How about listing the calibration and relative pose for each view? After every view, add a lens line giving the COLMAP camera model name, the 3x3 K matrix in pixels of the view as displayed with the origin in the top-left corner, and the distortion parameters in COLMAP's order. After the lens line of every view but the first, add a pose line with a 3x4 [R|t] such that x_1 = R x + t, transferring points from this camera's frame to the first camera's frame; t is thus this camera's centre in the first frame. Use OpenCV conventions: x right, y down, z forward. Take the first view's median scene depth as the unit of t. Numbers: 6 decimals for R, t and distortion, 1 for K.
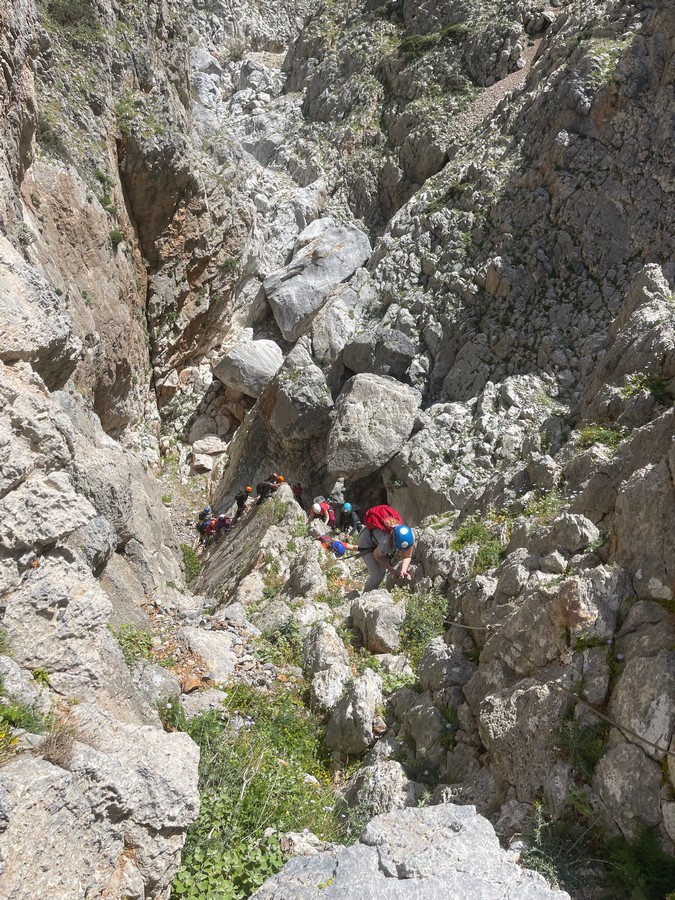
lens RADIAL K [[674.3, 0, 342.9], [0, 674.3, 449.4], [0, 0, 1]] dist [0.065512, -0.051284]
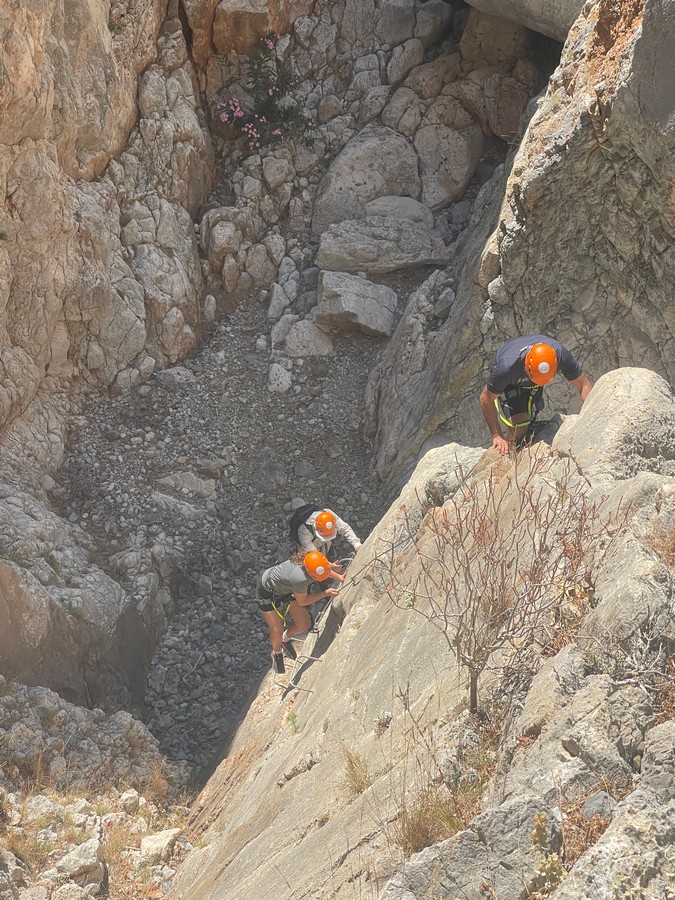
lens RADIAL K [[1717.9, 0, 343.0], [0, 1717.9, 437.3], [0, 0, 1]] dist [0.203359, 0.000000]
pose [[0.956165, 0.023118, -0.291913, -0.024205], [-0.004655, 0.997953, 0.063784, 0.030047], [0.292790, -0.059630, 0.954316, 0.419671]]
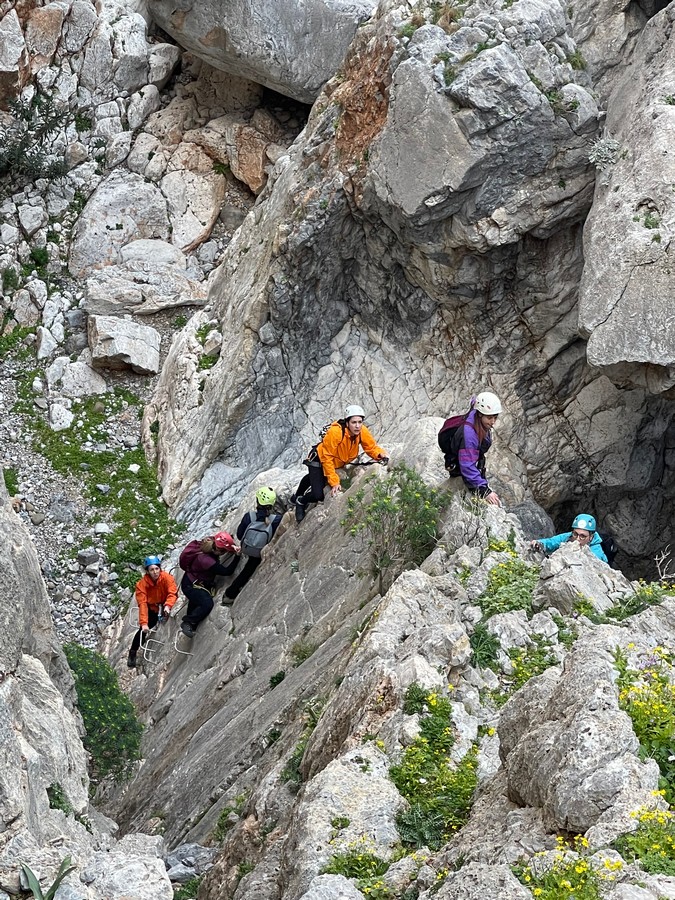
lens RADIAL K [[2465.7, 0, 336.1], [0, 2465.7, 452.6], [0, 0, 1]] dist [0.021105, 0.000000]
pose [[0.993031, -0.024670, -0.115242, -0.009286], [0.032039, 0.997528, 0.062537, 0.002664], [0.113414, -0.065794, 0.991367, 0.021388]]
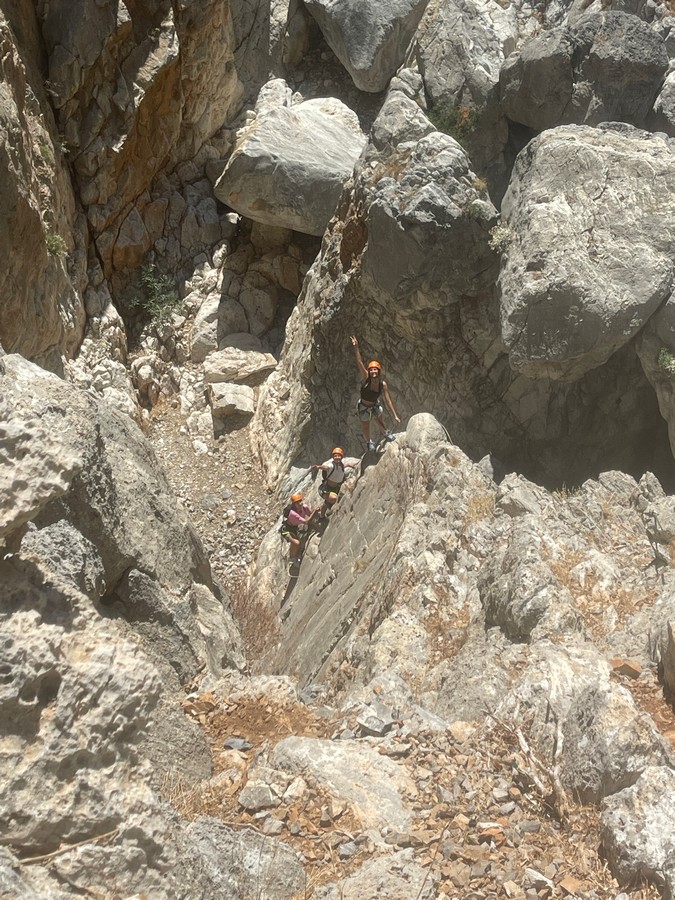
lens RADIAL K [[1516.1, 0, 333.1], [0, 1516.1, 495.0], [0, 0, 1]] dist [0.005927, 0.000000]
pose [[0.975148, -0.167000, -0.145595, -0.005413], [0.181051, 0.979419, 0.089211, 0.003820], [0.127701, -0.113354, 0.985314, 0.007829]]
